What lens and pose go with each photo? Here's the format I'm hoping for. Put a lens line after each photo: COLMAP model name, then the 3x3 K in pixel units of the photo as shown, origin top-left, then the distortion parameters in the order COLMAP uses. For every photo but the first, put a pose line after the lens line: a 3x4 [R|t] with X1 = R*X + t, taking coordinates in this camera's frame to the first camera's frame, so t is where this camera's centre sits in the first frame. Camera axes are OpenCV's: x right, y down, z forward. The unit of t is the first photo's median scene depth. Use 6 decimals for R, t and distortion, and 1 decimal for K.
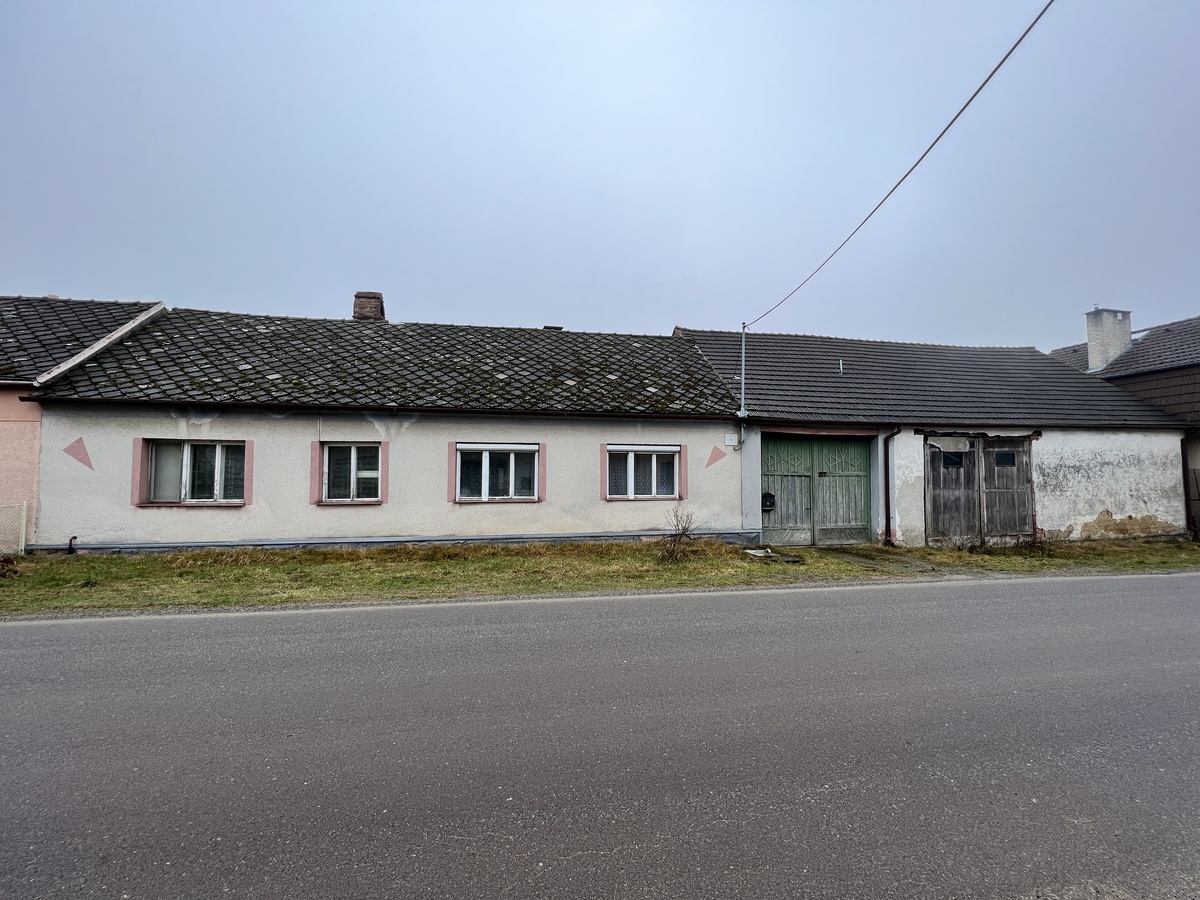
lens RADIAL K [[483.2, 0, 599.9], [0, 483.2, 452.8], [0, 0, 1]] dist [0.001771, -0.000008]
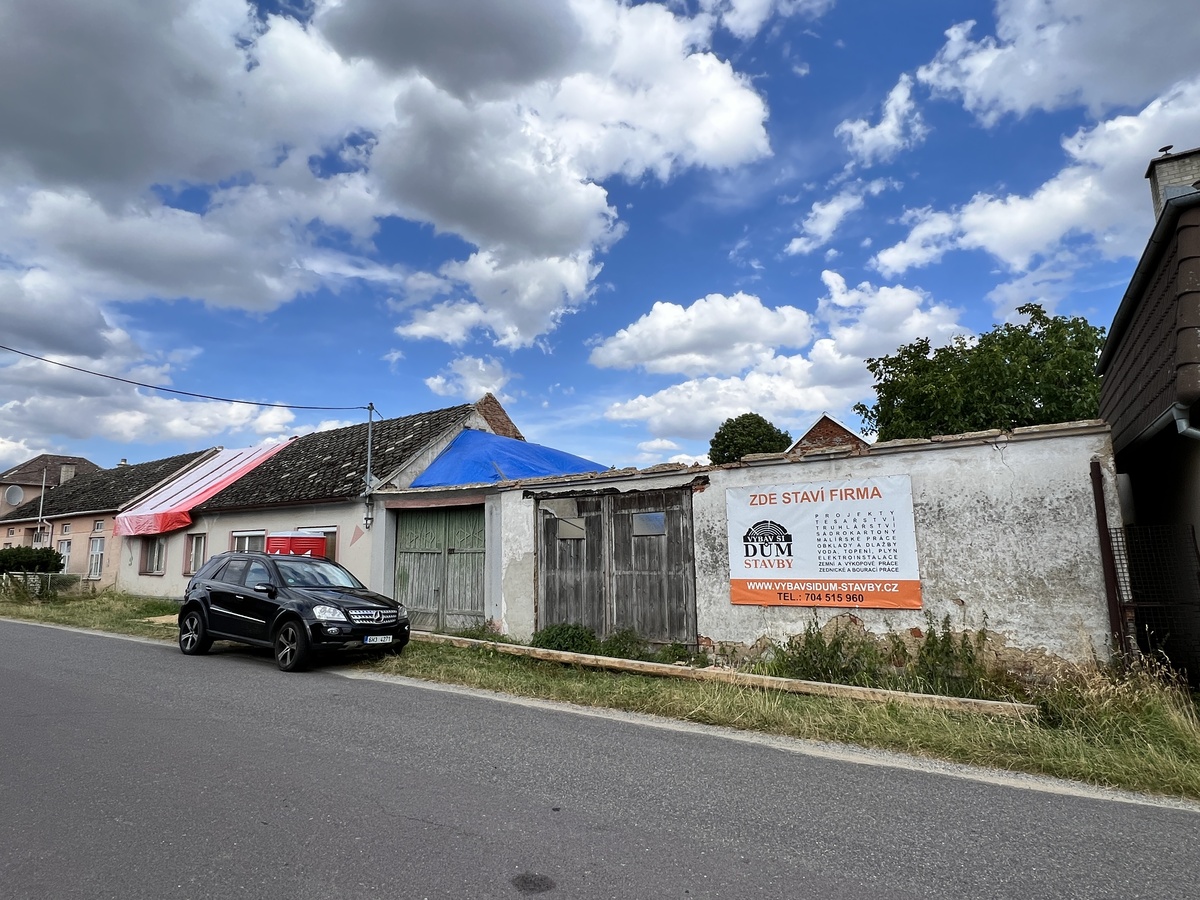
lens RADIAL K [[654.1, 0, 594.1], [0, 654.1, 452.9], [0, 0, 1]] dist [-0.011952, -0.000282]
pose [[0.713789, -0.112552, -0.691258, 1.439990], [0.048302, 0.992563, -0.111736, 0.012294], [0.698694, 0.046367, 0.713917, 0.318450]]
